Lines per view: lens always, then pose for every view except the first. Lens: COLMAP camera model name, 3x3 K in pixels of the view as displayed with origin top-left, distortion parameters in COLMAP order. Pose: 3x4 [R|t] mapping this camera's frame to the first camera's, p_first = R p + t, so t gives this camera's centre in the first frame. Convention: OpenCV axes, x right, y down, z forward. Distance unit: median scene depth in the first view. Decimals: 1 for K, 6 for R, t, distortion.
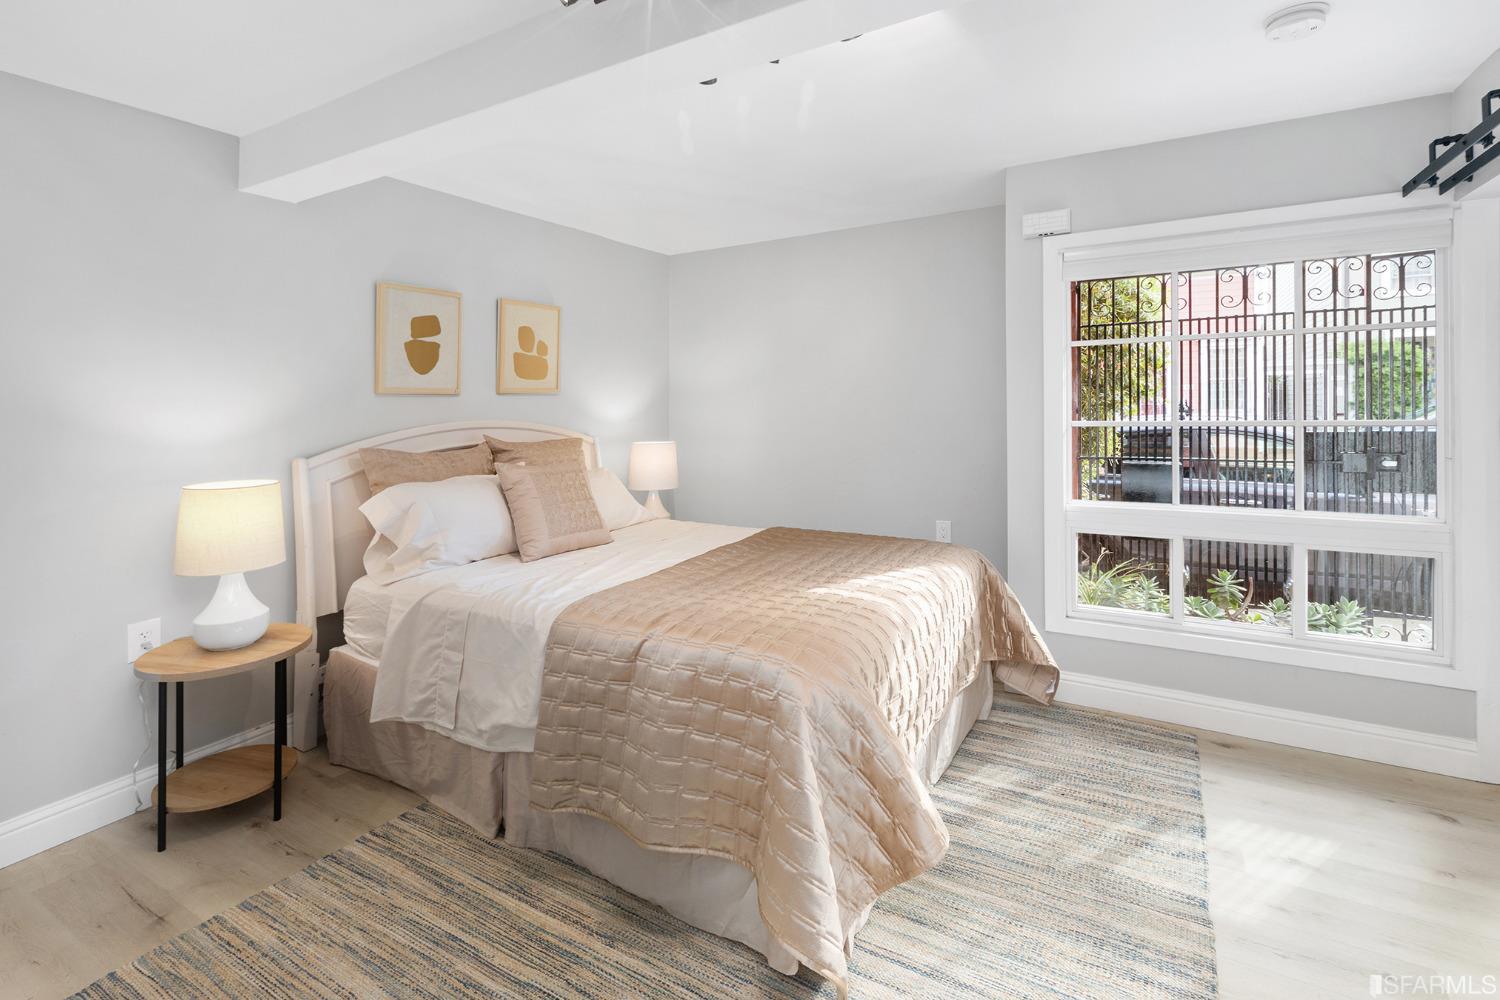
lens RADIAL K [[646.0, 0, 755.5], [0, 646.0, 402.2], [0, 0, 1]] dist [0.013713, 0.000123]
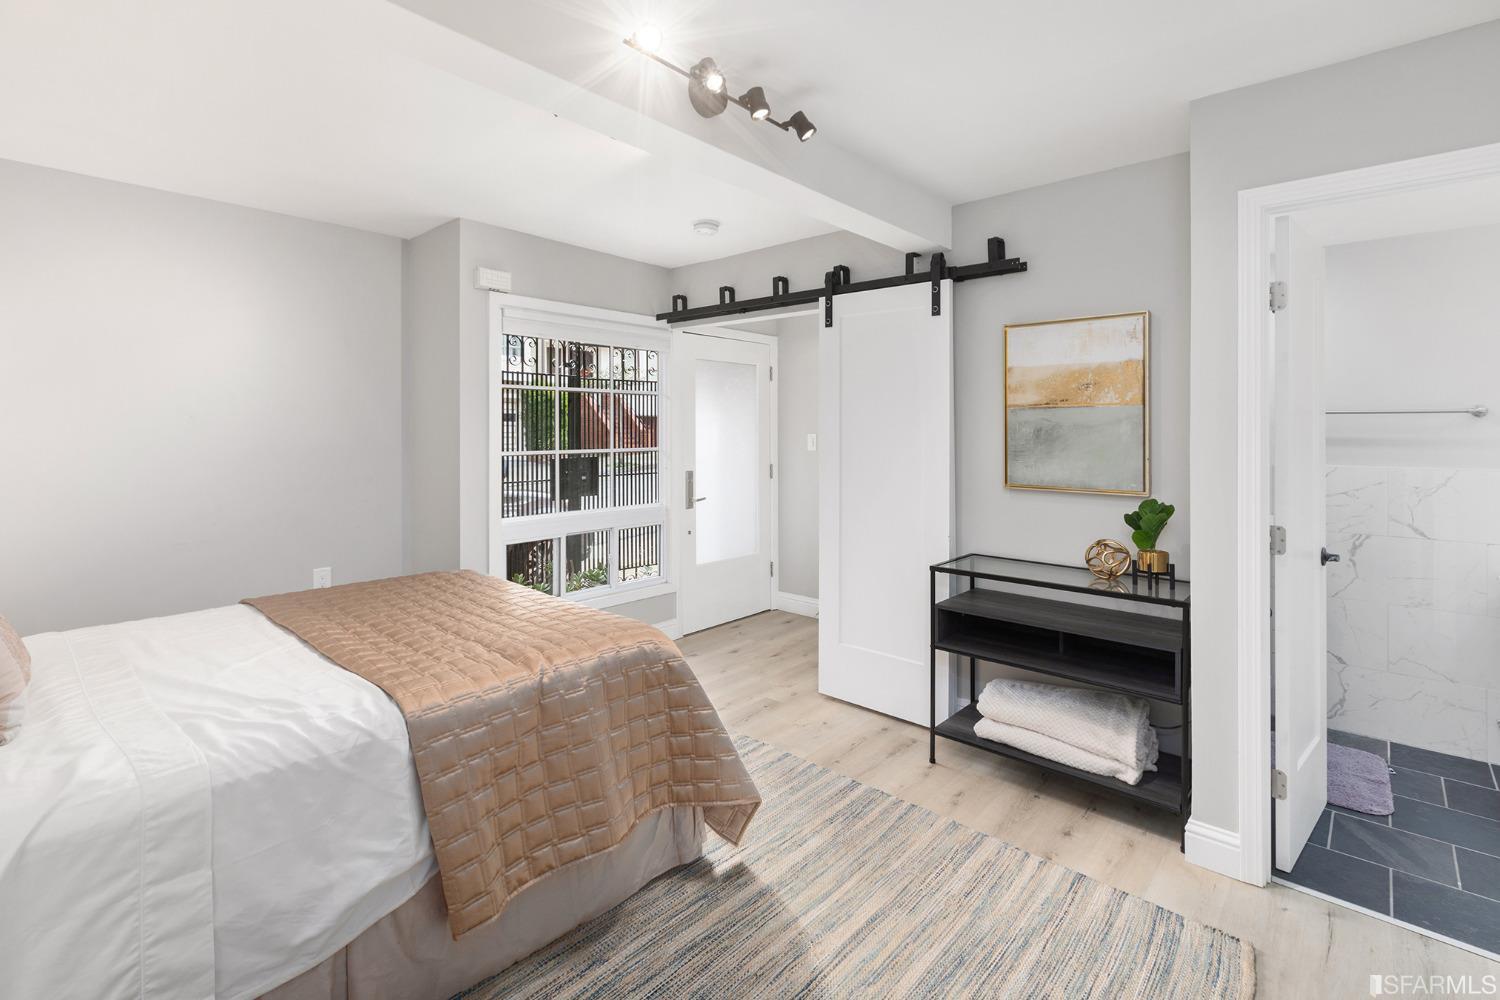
lens RADIAL K [[690.9, 0, 741.6], [0, 690.9, 434.5], [0, 0, 1]] dist [0.000298, -0.000198]
pose [[0.231982, 0.014020, 0.972619, -0.961454], [-0.003648, 0.999902, -0.013543, 0.021437], [-0.972713, -0.000407, 0.232010, 0.426199]]
